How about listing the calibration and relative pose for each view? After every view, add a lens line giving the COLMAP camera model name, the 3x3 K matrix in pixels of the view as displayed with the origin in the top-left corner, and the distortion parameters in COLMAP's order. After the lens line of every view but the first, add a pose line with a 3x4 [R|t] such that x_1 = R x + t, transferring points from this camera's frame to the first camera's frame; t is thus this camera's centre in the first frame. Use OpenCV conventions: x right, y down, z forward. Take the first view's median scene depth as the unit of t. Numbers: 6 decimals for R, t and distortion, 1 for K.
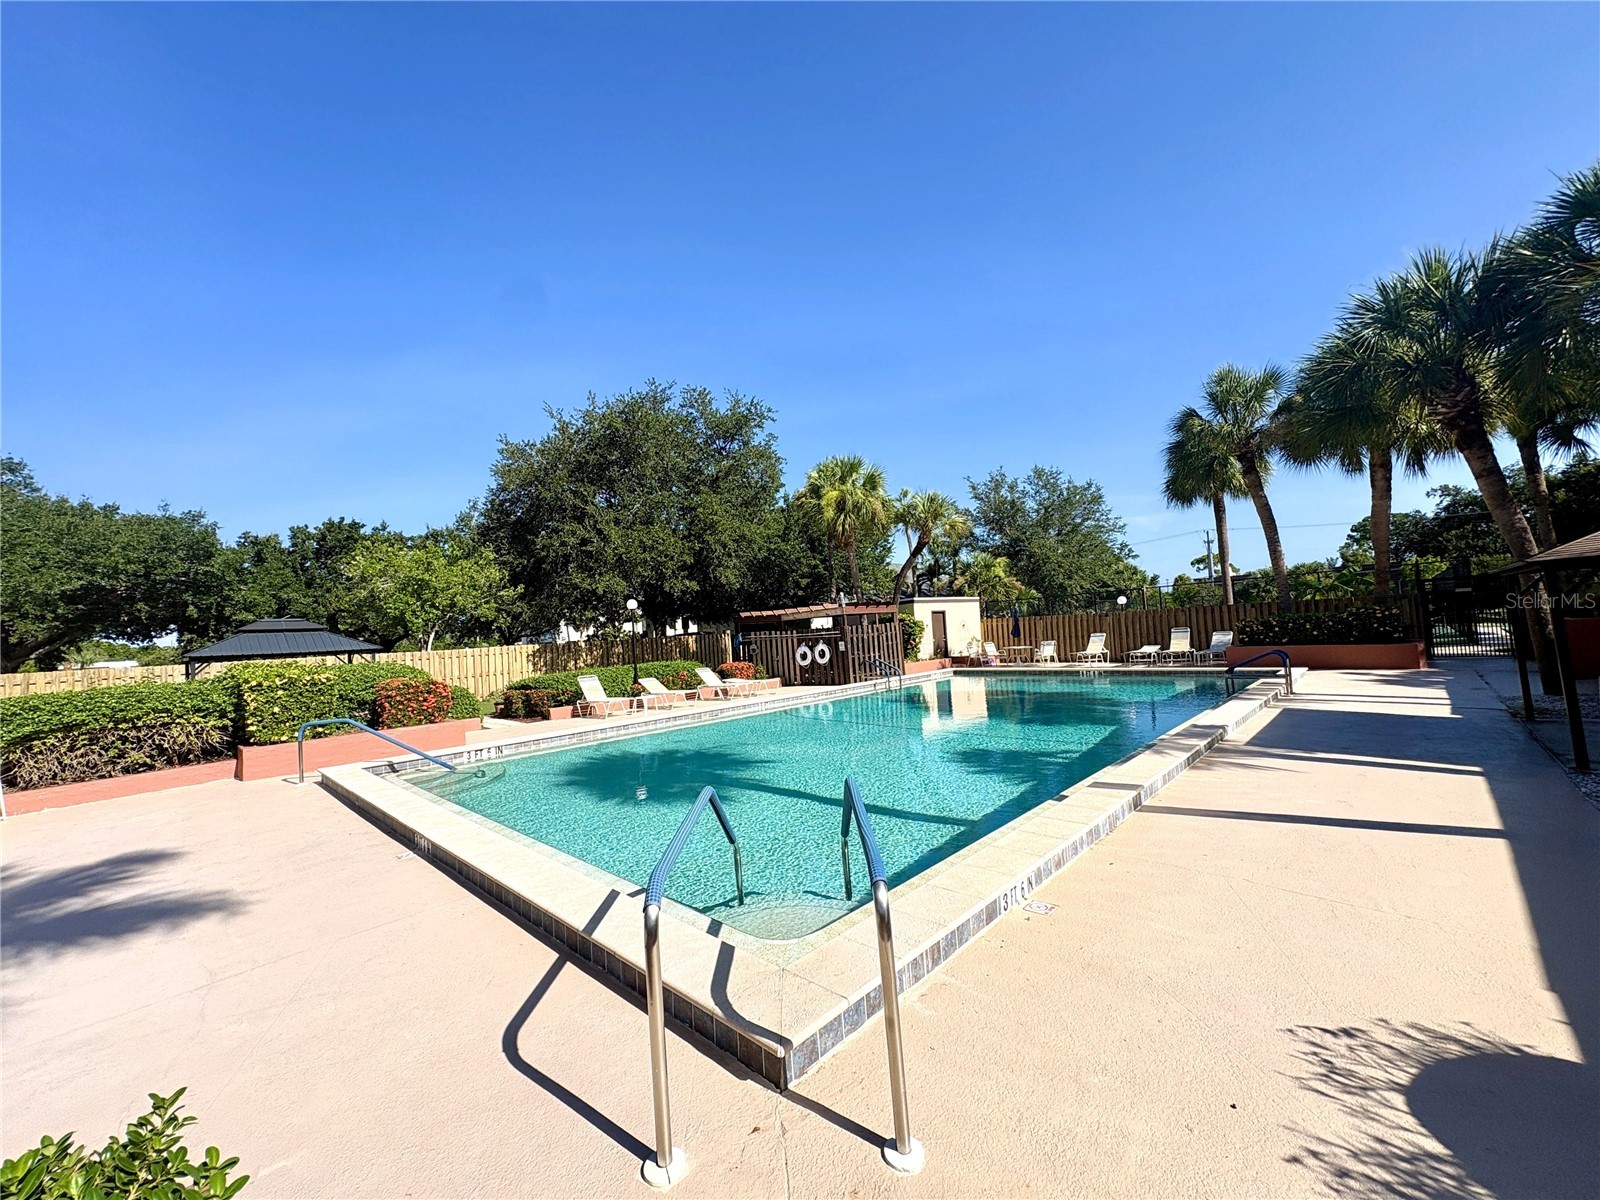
lens RADIAL K [[639.6, 0, 800.0], [0, 639.6, 600.0], [0, 0, 1]] dist [0.001366, 0.000385]
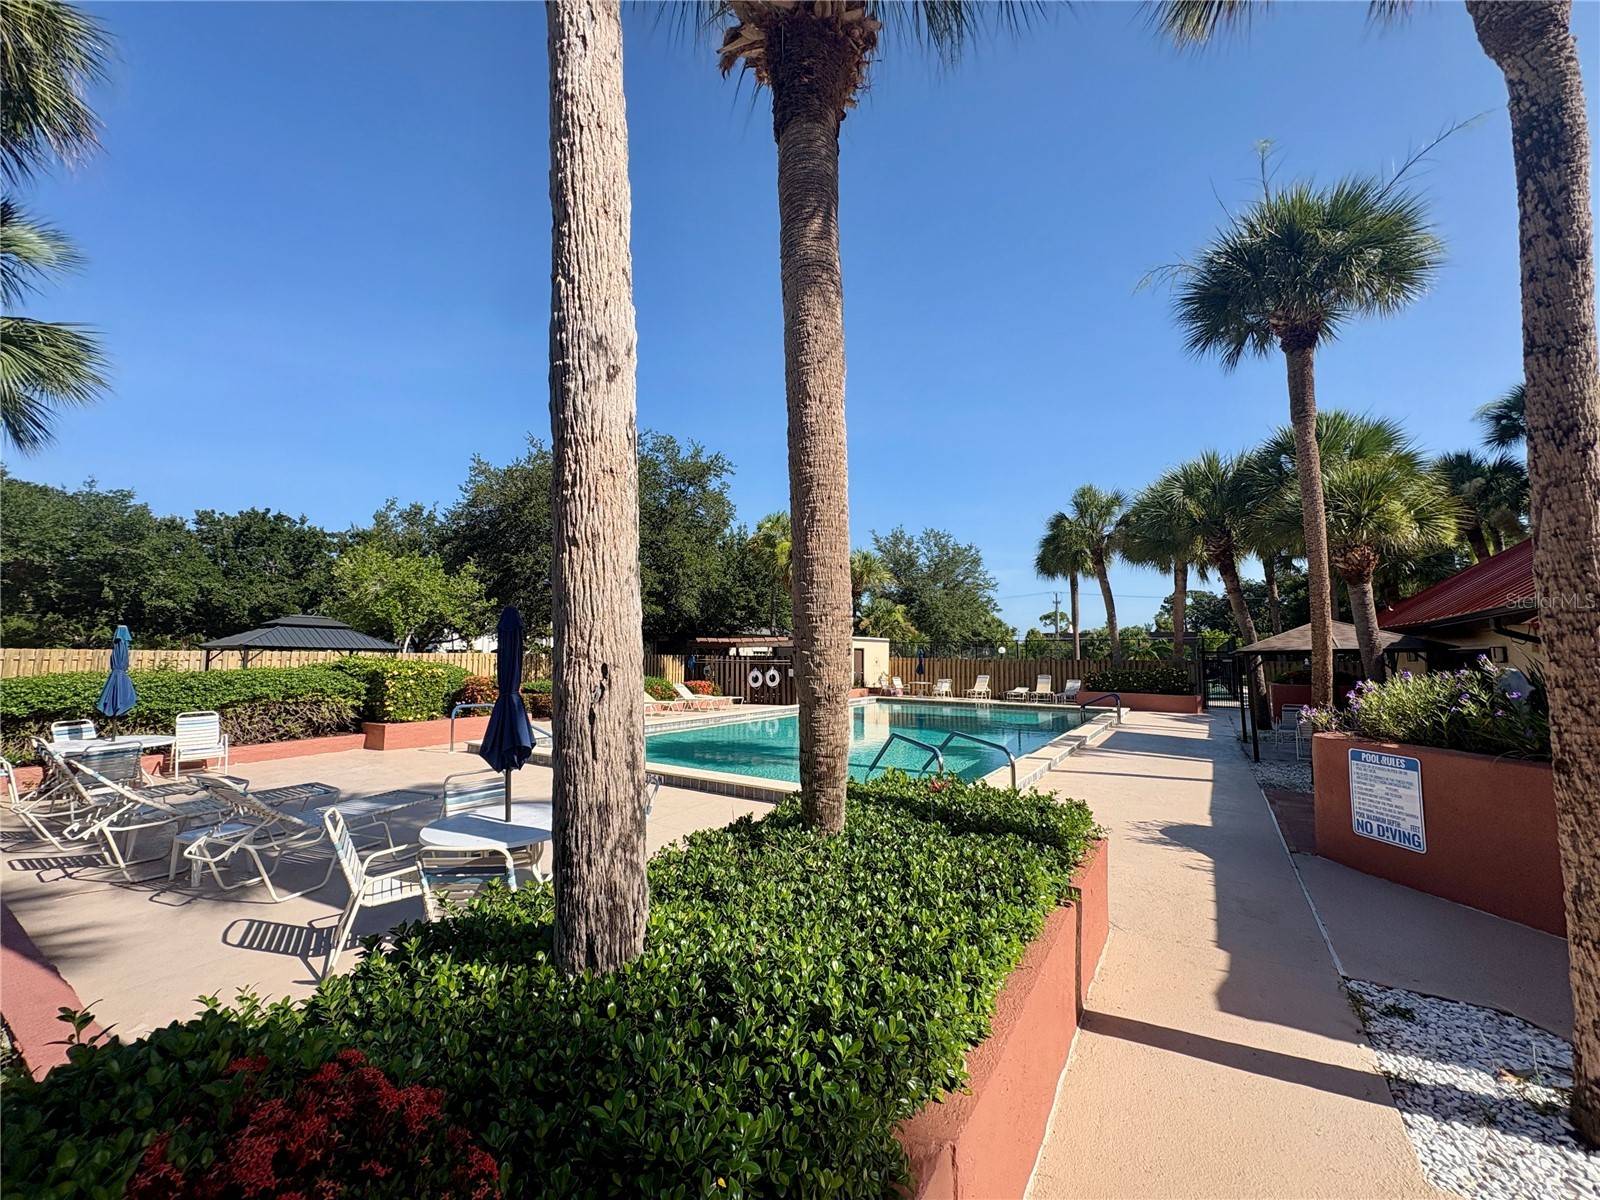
lens RADIAL K [[639.6, 0, 800.0], [0, 639.6, 600.0], [0, 0, 1]] dist [0.001366, 0.000385]
pose [[0.977893, 0.085011, 0.191045, -0.139225], [-0.076756, 0.995785, -0.050216, -0.004529], [-0.194509, 0.034442, 0.980296, -0.167446]]
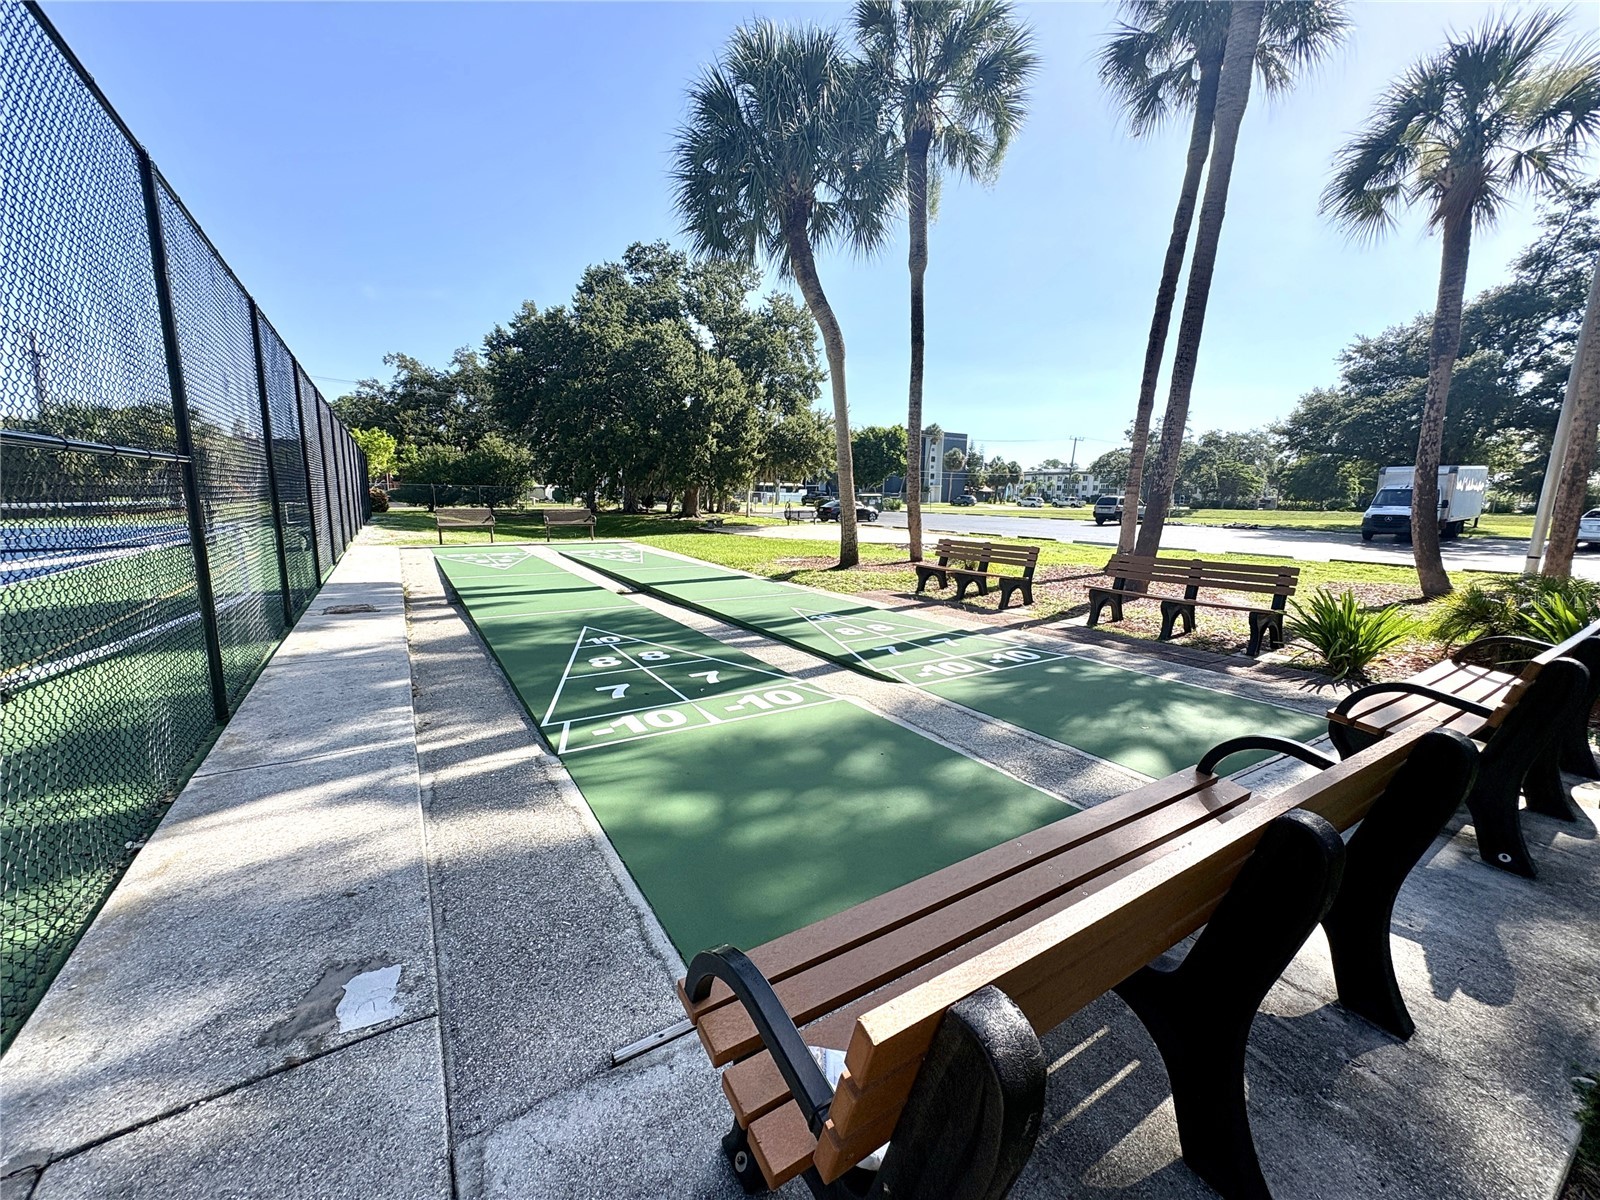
lens RADIAL K [[639.6, 0, 800.0], [0, 639.6, 600.0], [0, 0, 1]] dist [0.001366, 0.000385]
pose [[0.249853, -0.094445, 0.963667, 0.922133], [-0.076349, 0.990212, 0.116842, 0.004407], [-0.965269, -0.102768, 0.240197, 0.812976]]
